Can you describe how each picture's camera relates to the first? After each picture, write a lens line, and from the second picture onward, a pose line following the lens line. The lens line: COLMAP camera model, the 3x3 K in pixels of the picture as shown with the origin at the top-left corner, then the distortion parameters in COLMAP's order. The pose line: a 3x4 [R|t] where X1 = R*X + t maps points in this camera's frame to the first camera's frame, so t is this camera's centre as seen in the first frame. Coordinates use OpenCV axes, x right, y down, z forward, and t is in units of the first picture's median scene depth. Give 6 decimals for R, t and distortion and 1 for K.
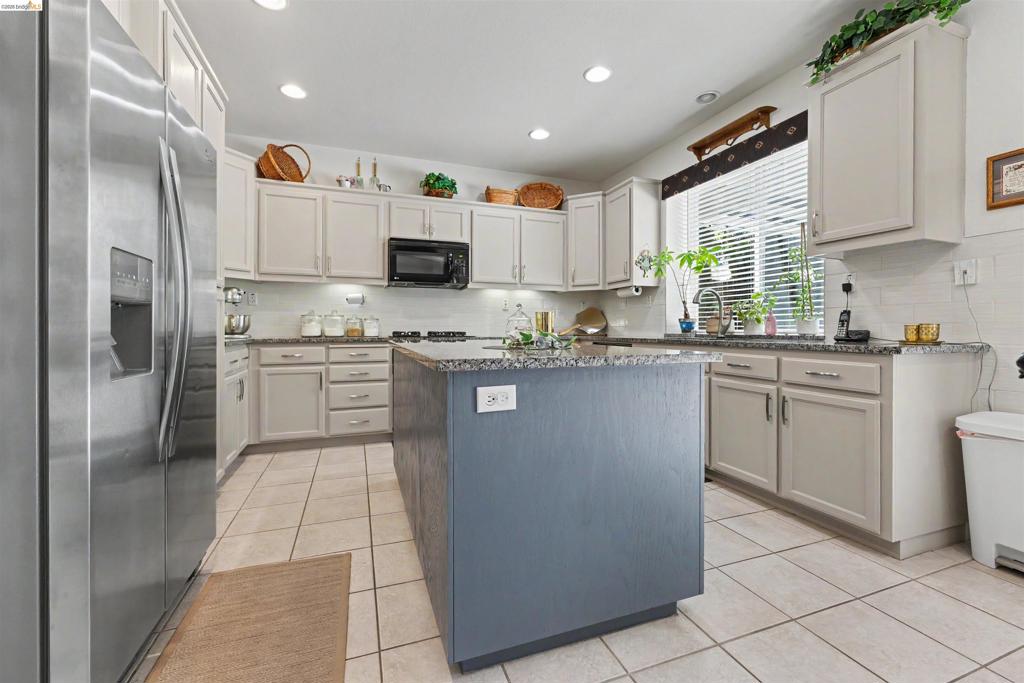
lens RADIAL K [[435.5, 0, 510.9], [0, 435.5, 329.9], [0, 0, 1]] dist [-0.001279, 0.000286]
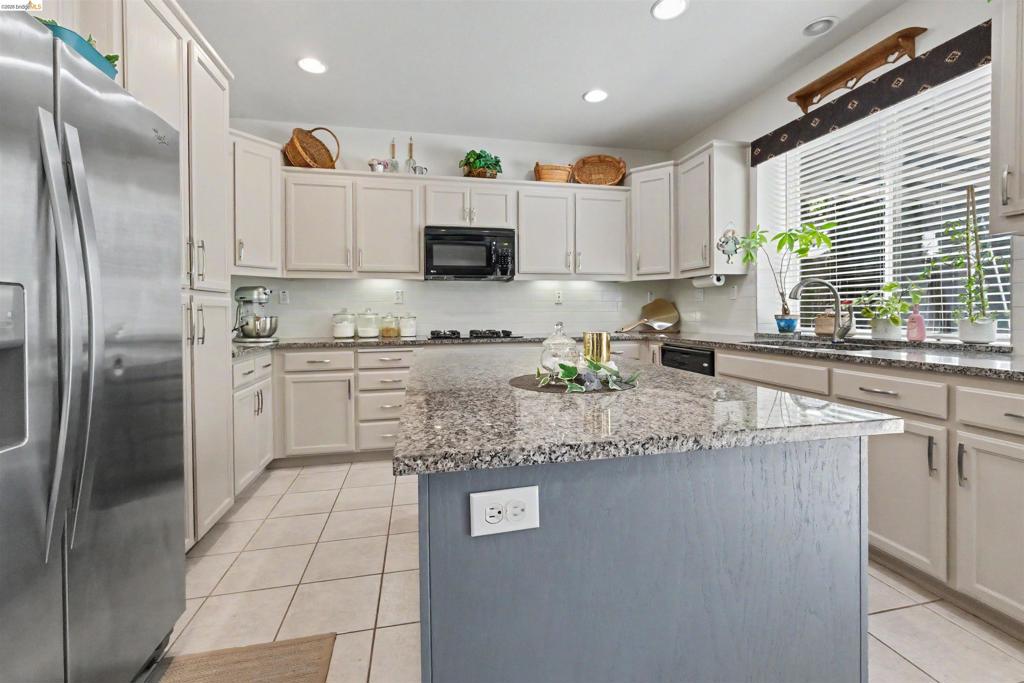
lens RADIAL K [[439.6, 0, 511.6], [0, 439.6, 315.9], [0, 0, 1]] dist [0.005048, 0.001235]
pose [[0.990283, -0.007467, -0.138865, 0.019716], [0.008940, 0.999910, 0.009987, -0.036436], [0.138778, -0.011131, 0.990261, 0.134804]]
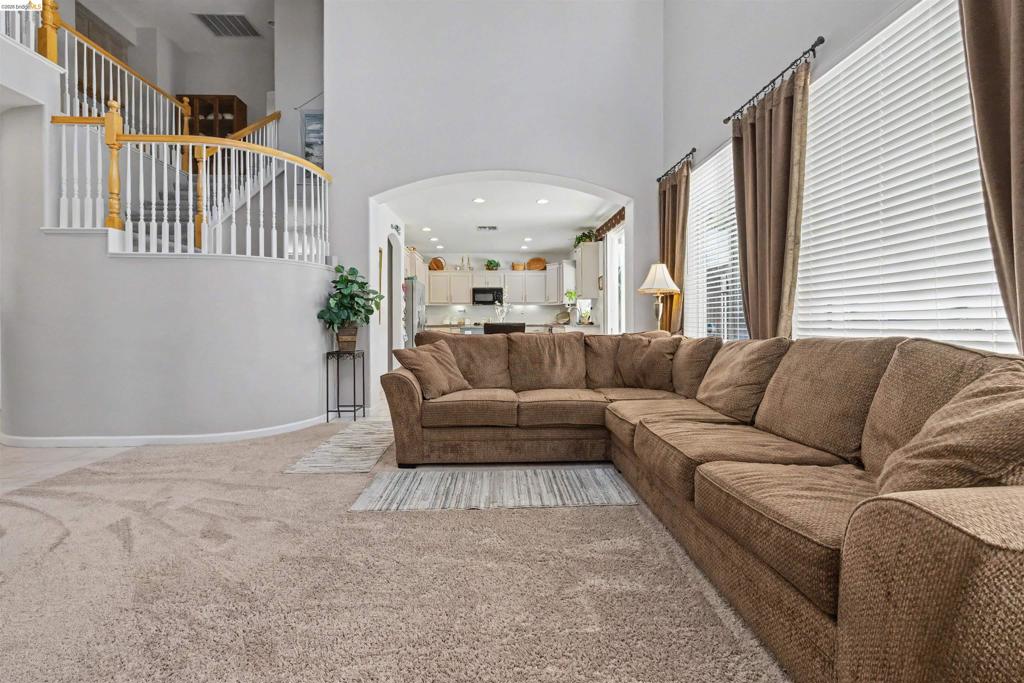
lens RADIAL K [[427.3, 0, 513.6], [0, 427.3, 323.4], [0, 0, 1]] dist [-0.000909, 0.000188]
pose [[0.952910, -0.006730, -0.303178, 0.774705], [0.006303, 0.999977, -0.002388, 0.014893], [0.303187, 0.000364, 0.952931, -1.461221]]
